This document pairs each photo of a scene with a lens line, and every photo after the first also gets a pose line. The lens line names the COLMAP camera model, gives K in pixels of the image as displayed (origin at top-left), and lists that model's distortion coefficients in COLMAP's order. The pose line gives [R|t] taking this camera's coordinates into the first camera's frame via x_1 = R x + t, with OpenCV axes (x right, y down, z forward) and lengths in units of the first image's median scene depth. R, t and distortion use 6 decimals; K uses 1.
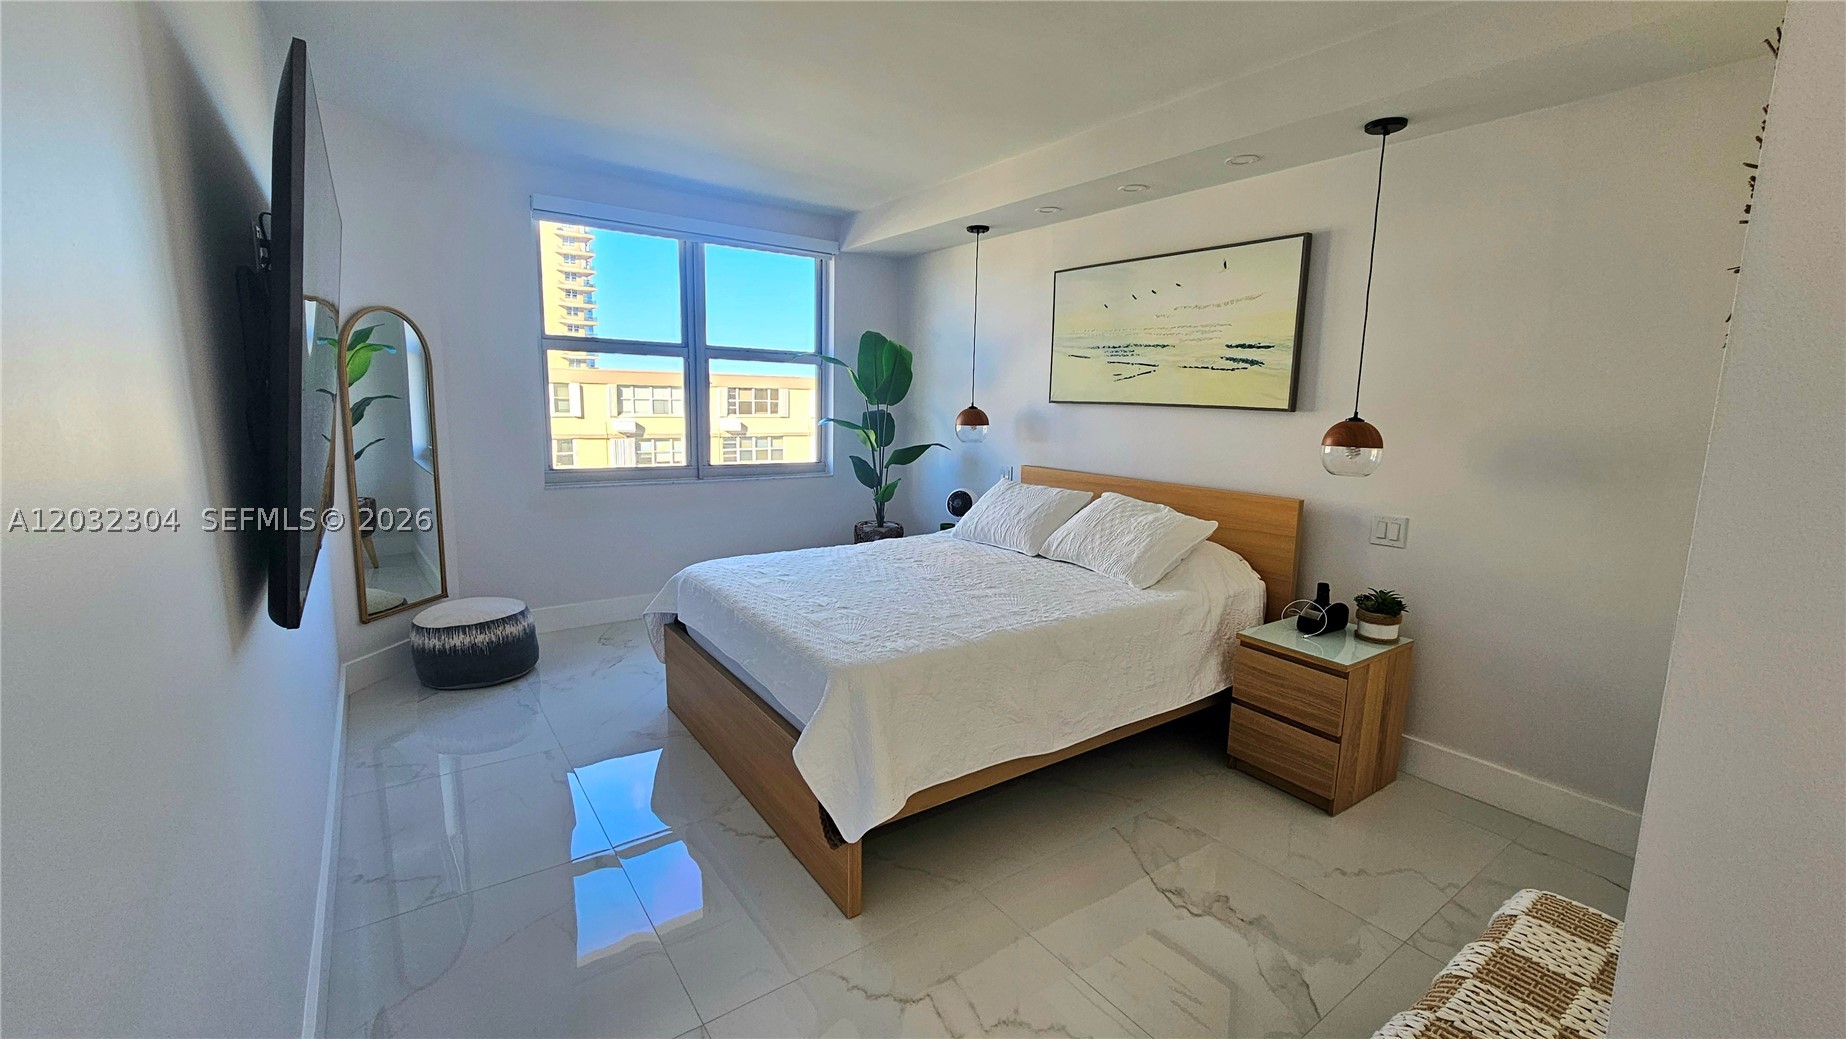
lens RADIAL K [[754.2, 0, 931.6], [0, 754.2, 514.7], [0, 0, 1]] dist [-0.001237, -0.001988]
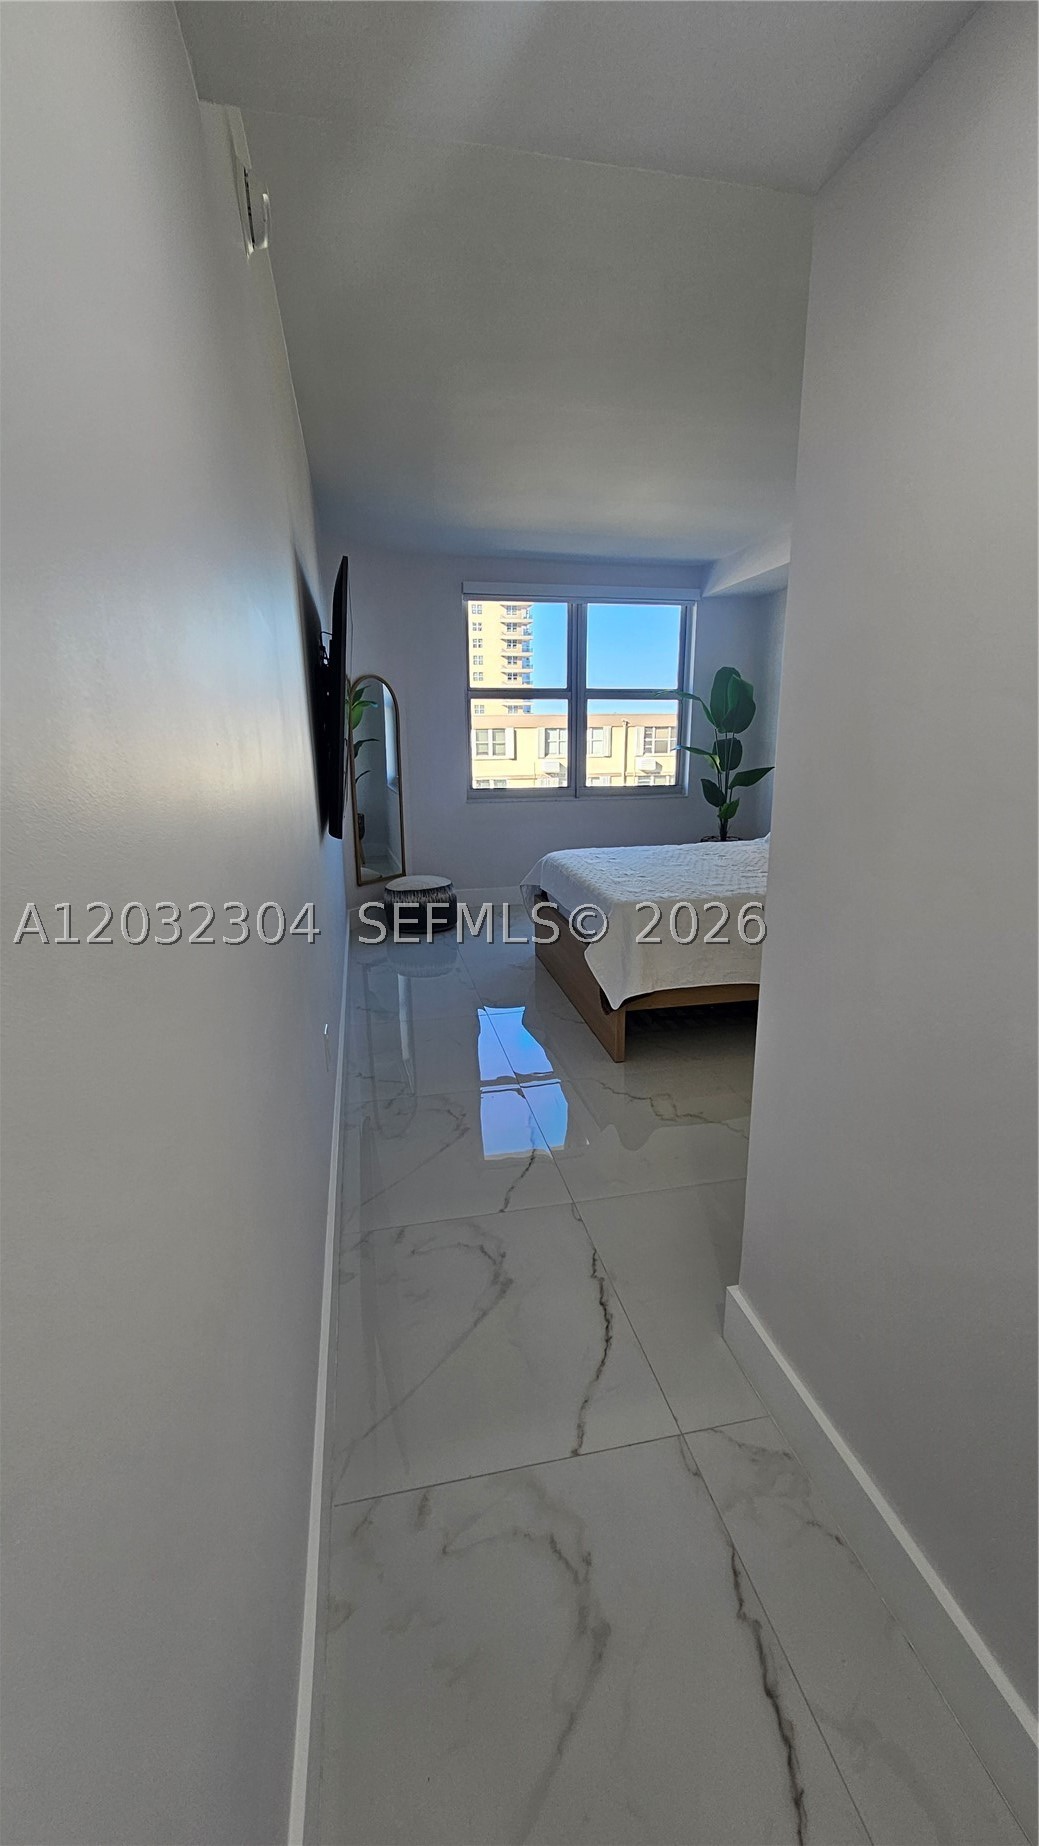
lens RADIAL K [[754.2, 0, 517.9], [0, 754.2, 934.0], [0, 0, 1]] dist [-0.001237, -0.001988]
pose [[0.908097, 0.074806, -0.412024, 0.136326], [-0.032379, 0.993513, 0.109016, 0.043647], [0.417506, -0.085656, 0.904628, -0.197721]]
